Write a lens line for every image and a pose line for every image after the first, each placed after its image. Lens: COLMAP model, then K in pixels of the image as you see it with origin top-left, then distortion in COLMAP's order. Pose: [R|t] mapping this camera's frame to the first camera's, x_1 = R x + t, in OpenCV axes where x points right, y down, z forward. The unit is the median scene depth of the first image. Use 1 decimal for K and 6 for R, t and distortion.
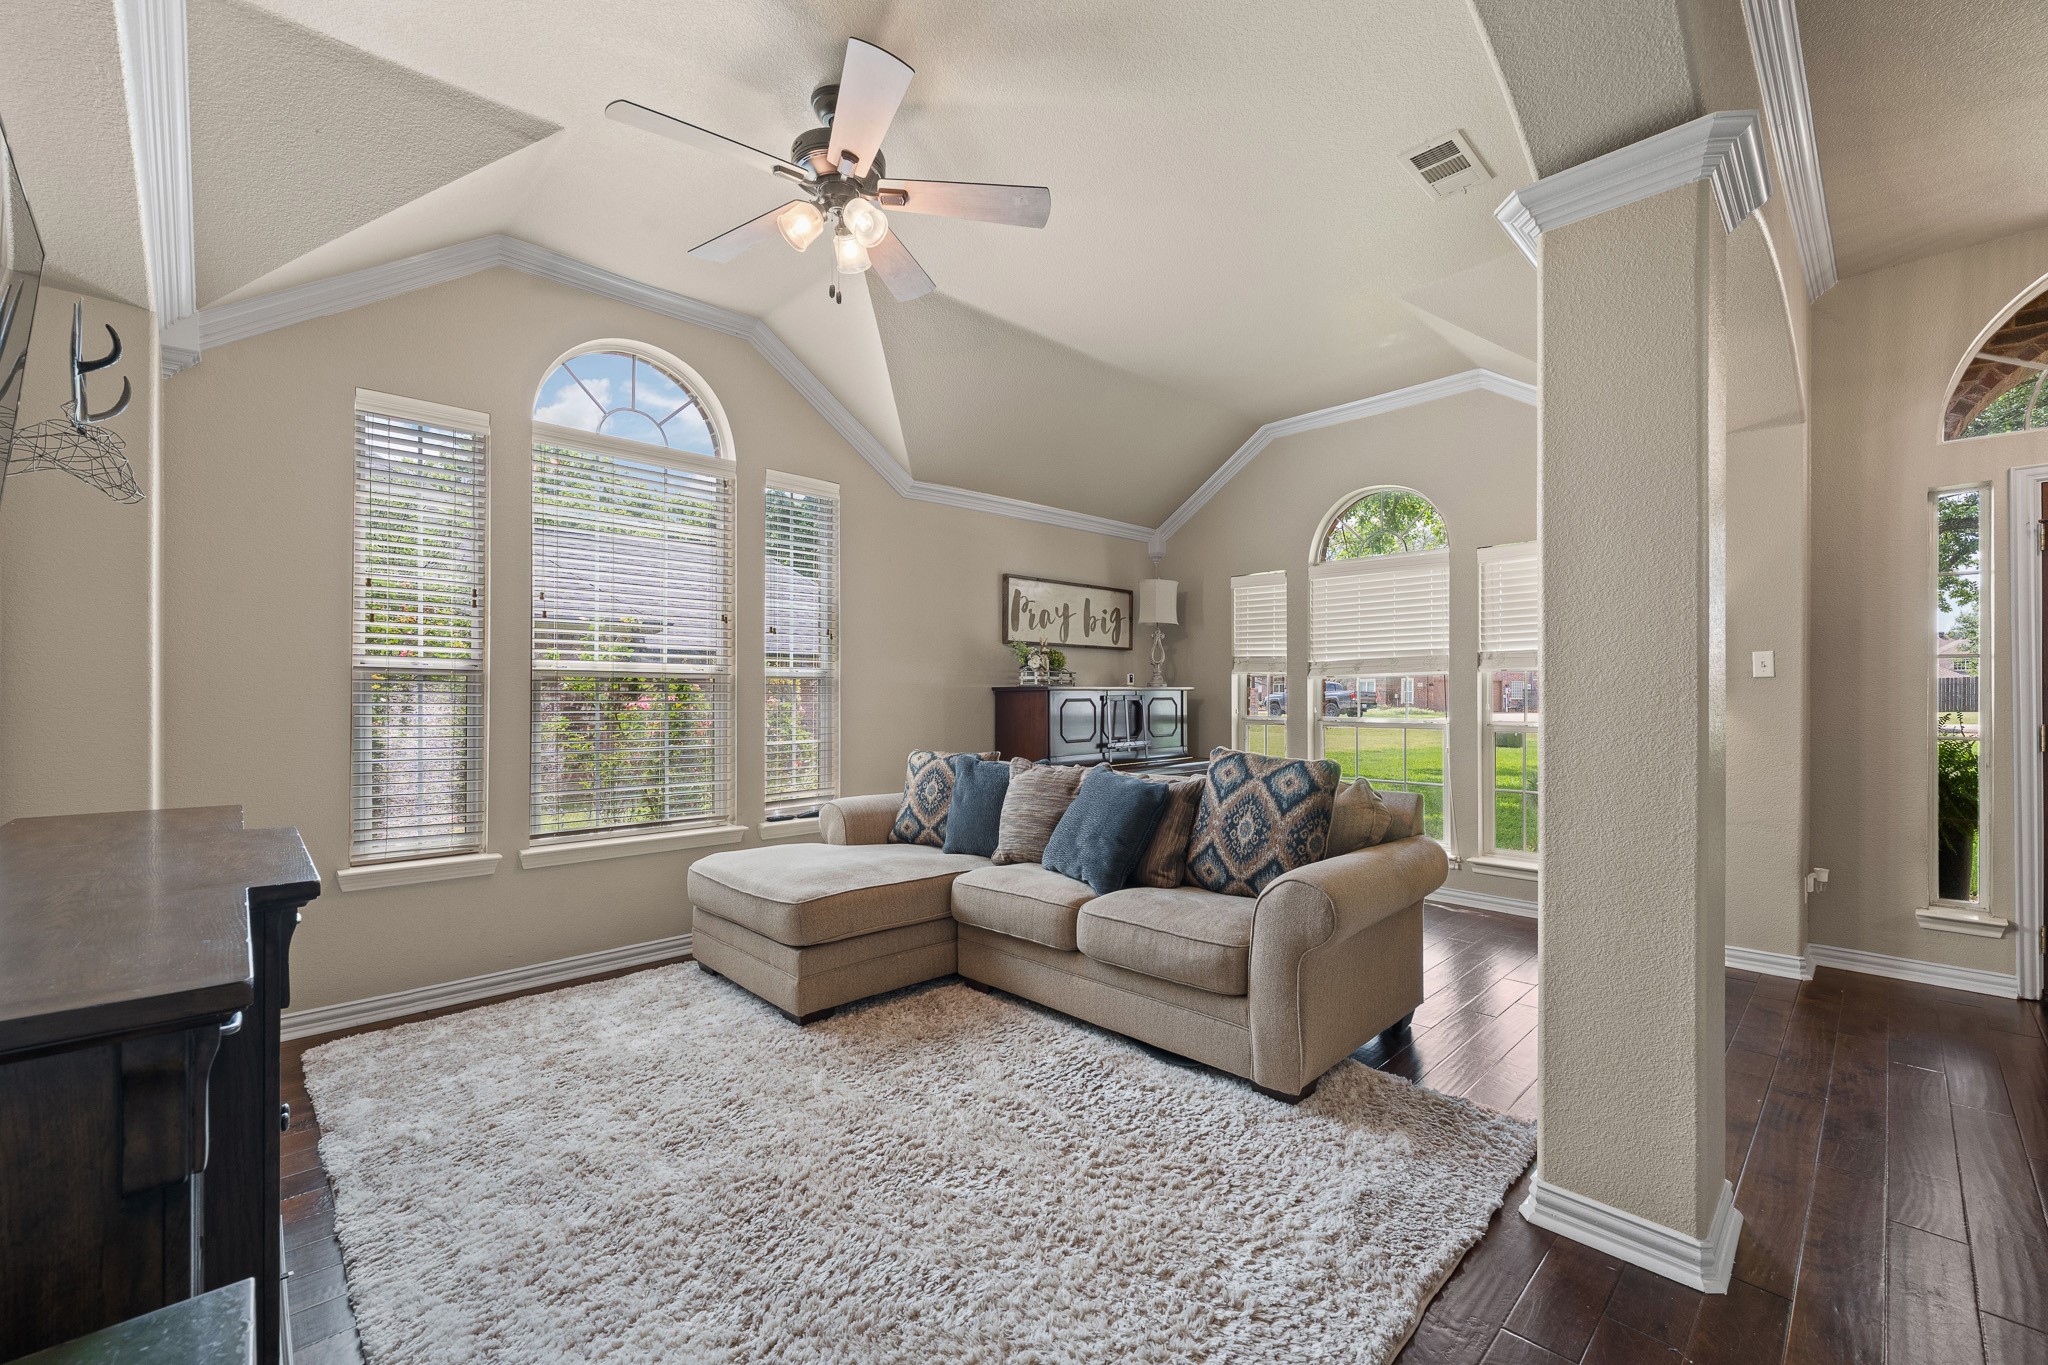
lens RADIAL K [[840.0, 0, 1025.9], [0, 840.0, 681.8], [0, 0, 1]] dist [-0.007559, 0.001034]
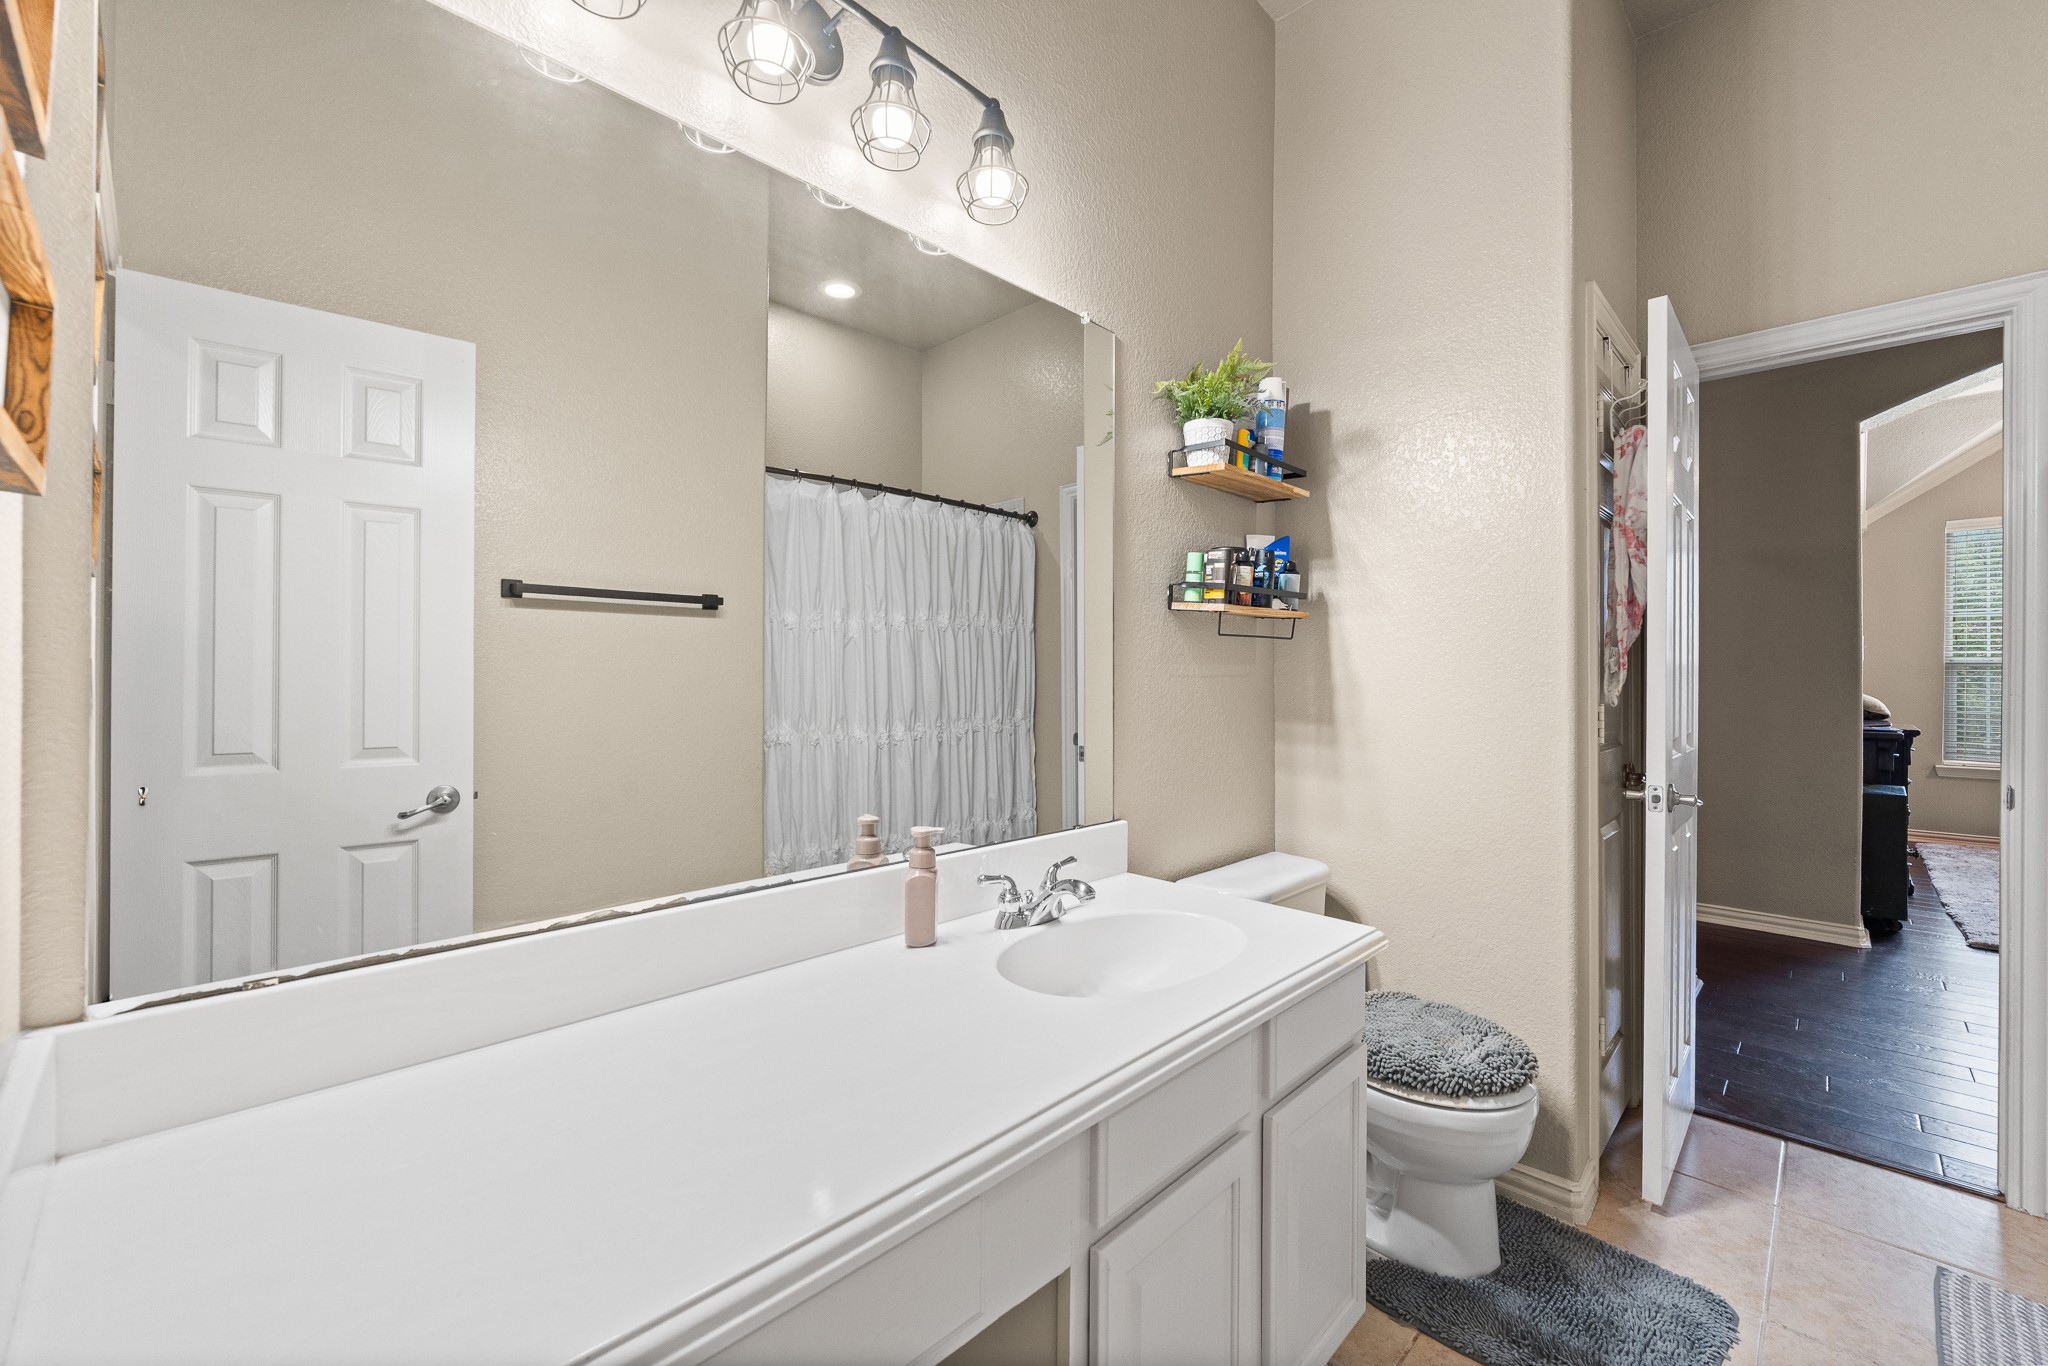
lens RADIAL K [[840.0, 0, 1025.4], [0, 840.0, 675.3], [0, 0, 1]] dist [-0.007559, 0.001034]
pose [[0.027800, -0.006464, -0.999593, 1.106838], [0.006292, 0.999960, -0.006291, 0.011302], [0.999594, -0.006115, 0.027840, -1.235192]]
